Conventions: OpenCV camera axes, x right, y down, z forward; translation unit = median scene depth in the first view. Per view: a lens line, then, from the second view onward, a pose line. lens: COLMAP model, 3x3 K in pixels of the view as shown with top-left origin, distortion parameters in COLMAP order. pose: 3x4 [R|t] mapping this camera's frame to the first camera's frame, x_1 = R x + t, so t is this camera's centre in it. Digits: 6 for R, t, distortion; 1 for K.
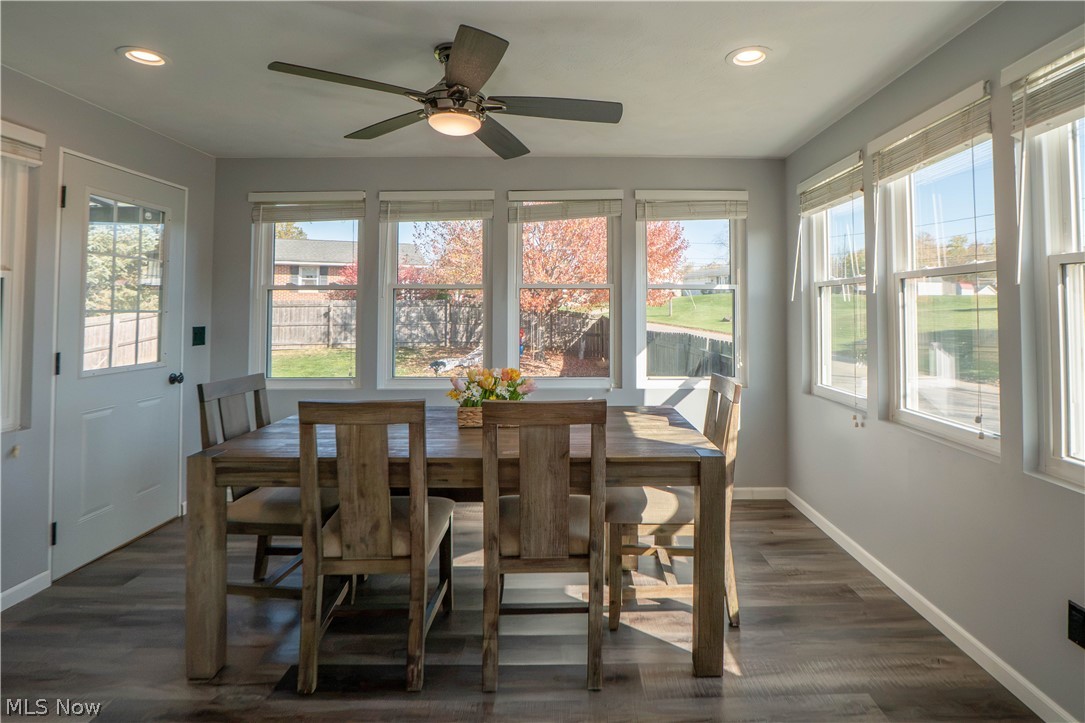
lens RADIAL K [[547.6, 0, 576.8], [0, 547.6, 304.2], [0, 0, 1]] dist [-0.024565, 0.000402]
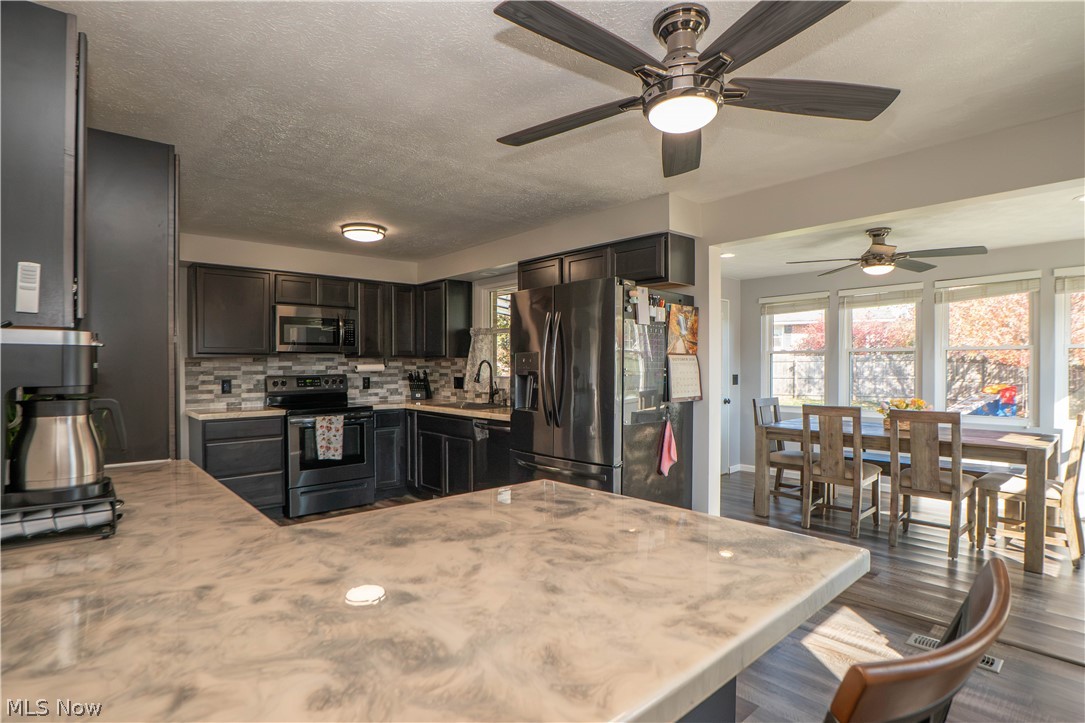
lens RADIAL K [[547.6, 0, 547.9], [0, 547.6, 359.7], [0, 0, 1]] dist [-0.024565, 0.000402]
pose [[0.664639, -0.006844, -0.747133, 0.250230], [0.008246, 0.999964, -0.001824, -0.010486], [0.747119, -0.004949, 0.664672, -0.669461]]
